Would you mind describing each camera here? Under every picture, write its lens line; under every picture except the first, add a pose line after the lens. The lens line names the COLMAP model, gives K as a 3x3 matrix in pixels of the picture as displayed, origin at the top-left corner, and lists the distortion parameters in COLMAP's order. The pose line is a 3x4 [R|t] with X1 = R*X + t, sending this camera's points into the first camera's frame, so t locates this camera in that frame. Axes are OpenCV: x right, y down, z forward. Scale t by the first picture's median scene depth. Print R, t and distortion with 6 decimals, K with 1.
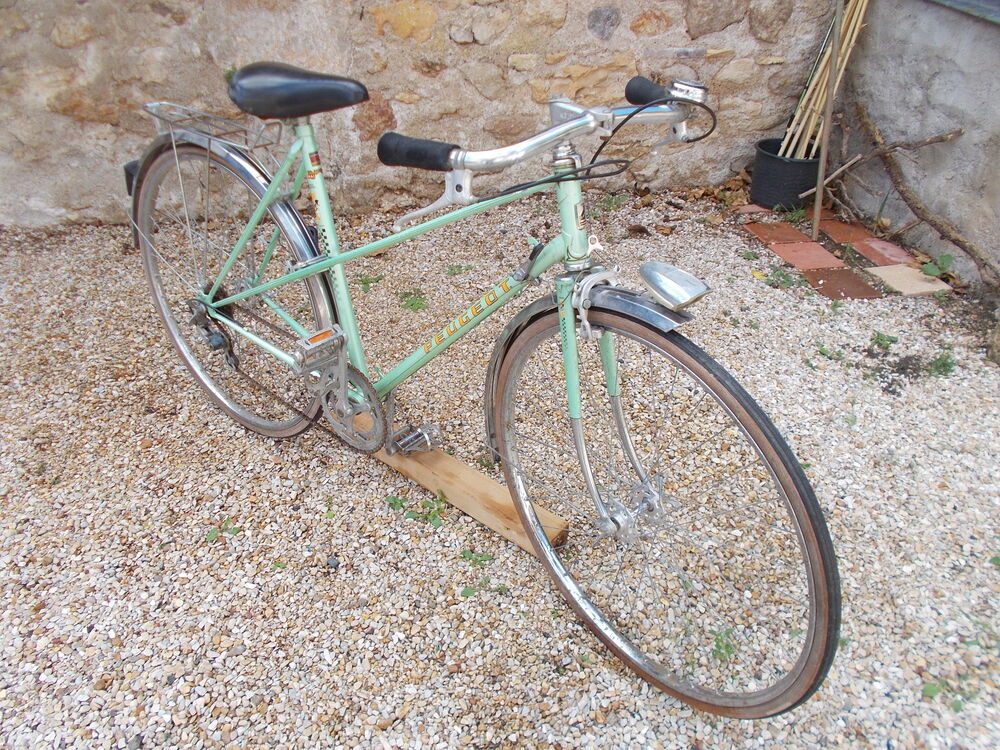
lens RADIAL K [[812.4, 0, 501.4], [0, 812.4, 361.9], [0, 0, 1]] dist [0.041479, -0.050554]
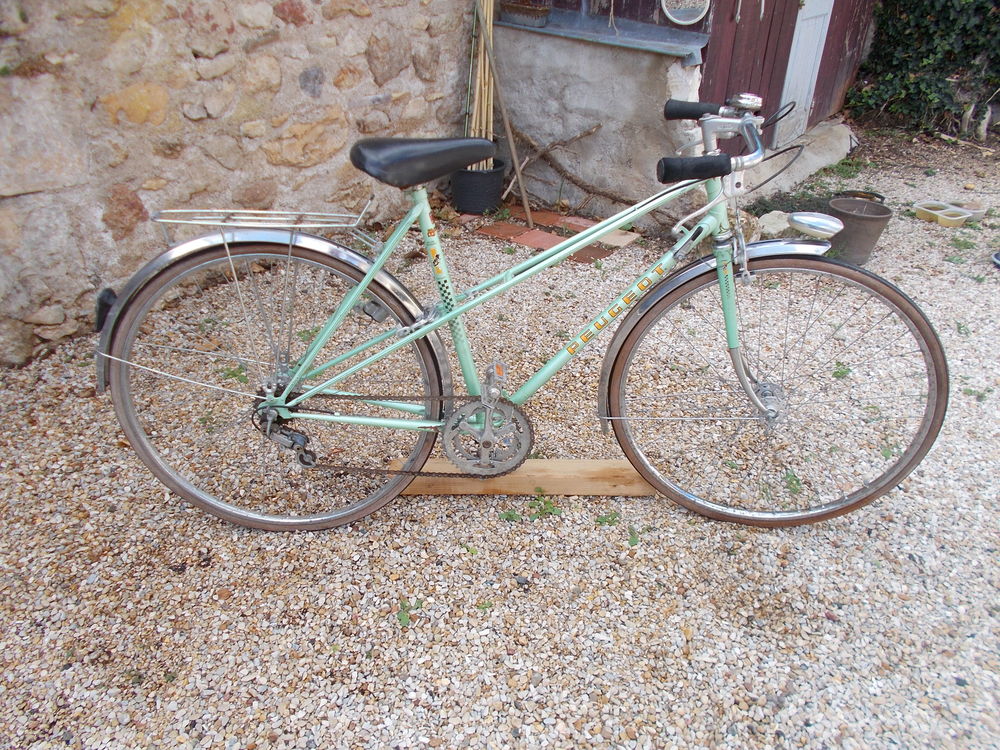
lens RADIAL K [[796.8, 0, 500.6], [0, 796.8, 362.4], [0, 0, 1]] dist [0.016206, 0.003461]
pose [[0.758994, -0.325546, 0.563868, -0.406583], [0.351409, 0.933881, 0.066157, -0.056399], [-0.548123, 0.147935, 0.823211, 0.059898]]
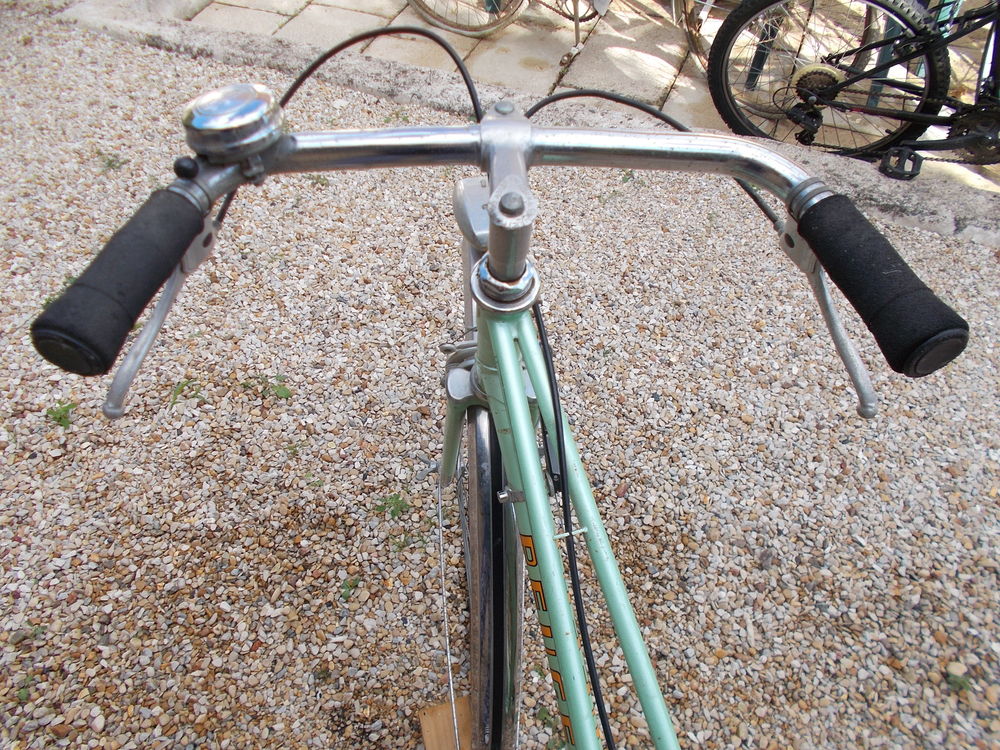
lens RADIAL K [[791.4, 0, 484.8], [0, 791.4, 370.0], [0, 0, 1]] dist [0.033267, -0.040621]
pose [[-0.799262, -0.473944, 0.369536, -0.041088], [0.311016, 0.199949, 0.929134, -0.261022], [-0.514245, 0.857553, -0.012407, 0.417197]]
